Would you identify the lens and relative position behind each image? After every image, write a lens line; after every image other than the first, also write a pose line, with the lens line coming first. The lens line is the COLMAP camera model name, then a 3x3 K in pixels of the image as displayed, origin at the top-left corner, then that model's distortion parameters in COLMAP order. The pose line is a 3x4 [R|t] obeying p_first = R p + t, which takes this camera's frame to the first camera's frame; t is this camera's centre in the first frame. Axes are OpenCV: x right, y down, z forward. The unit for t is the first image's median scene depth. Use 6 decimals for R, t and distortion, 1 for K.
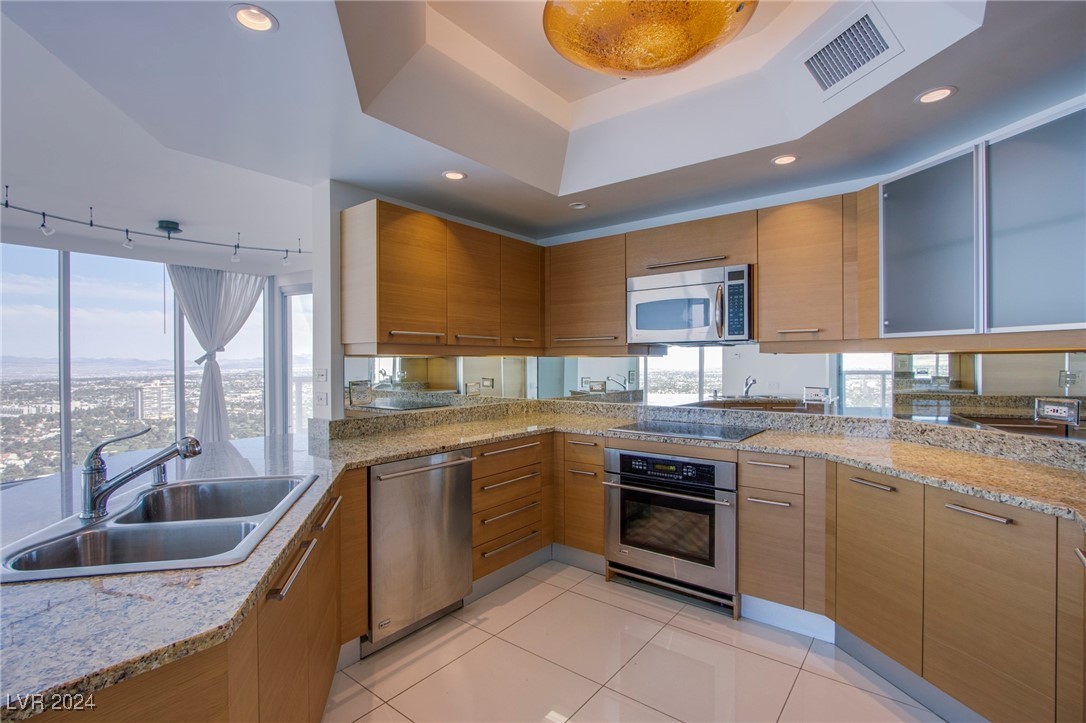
lens RADIAL K [[507.1, 0, 549.8], [0, 507.1, 361.9], [0, 0, 1]] dist [-0.000684, 0.000014]
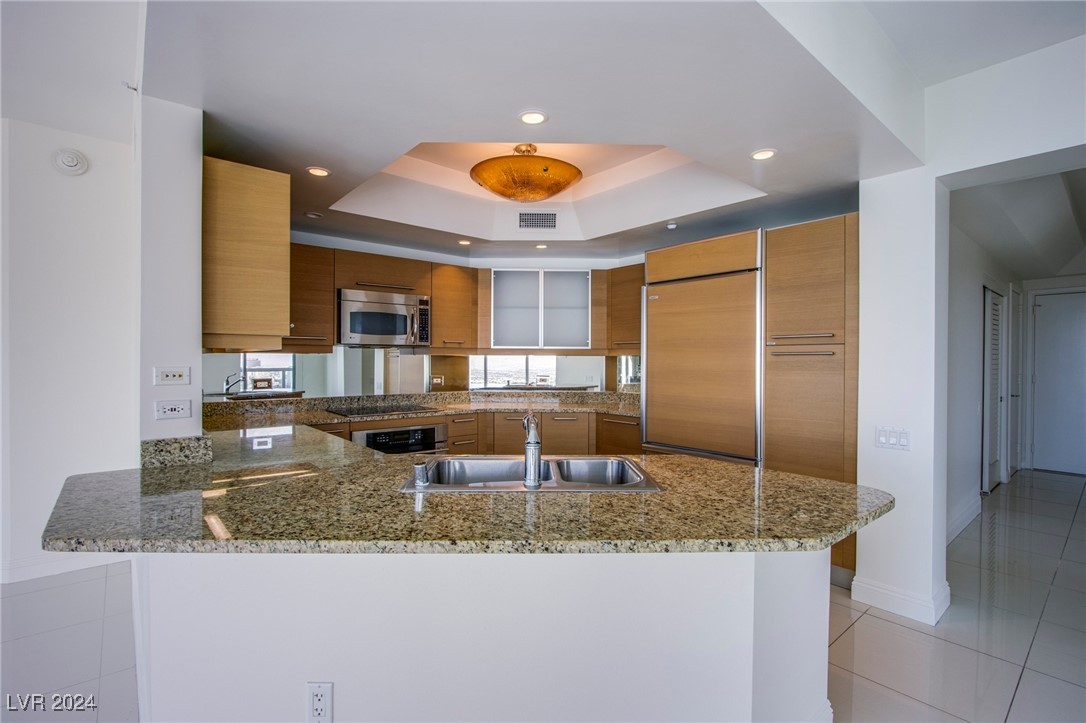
lens RADIAL K [[499.8, 0, 513.5], [0, 499.8, 361.7], [0, 0, 1]] dist [-0.011340, 0.000400]
pose [[0.246027, 0.002440, 0.969260, -1.012137], [-0.001290, 0.999997, -0.002190, 0.008464], [-0.969262, -0.000711, 0.246029, 0.374031]]
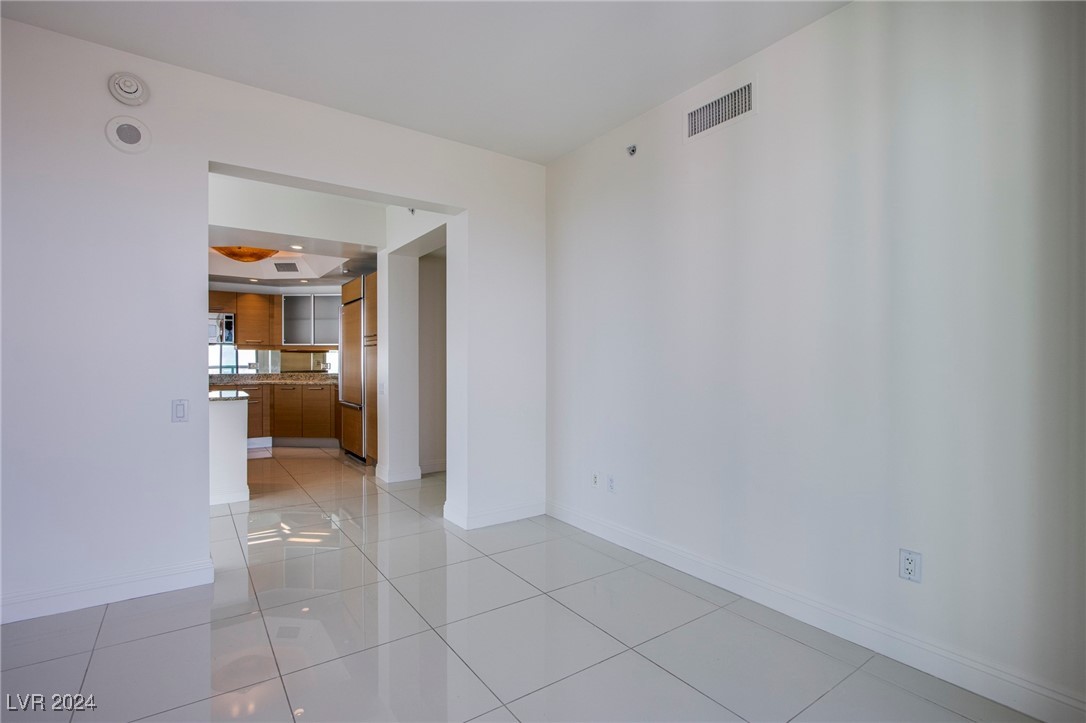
lens RADIAL K [[507.1, 0, 549.8], [0, 507.1, 361.9], [0, 0, 1]] dist [-0.000684, 0.000014]
pose [[0.298324, 0.004155, 0.954456, -1.530070], [0.001191, 0.999988, -0.004725, 0.060884], [-0.954464, 0.002546, 0.298315, -1.238883]]
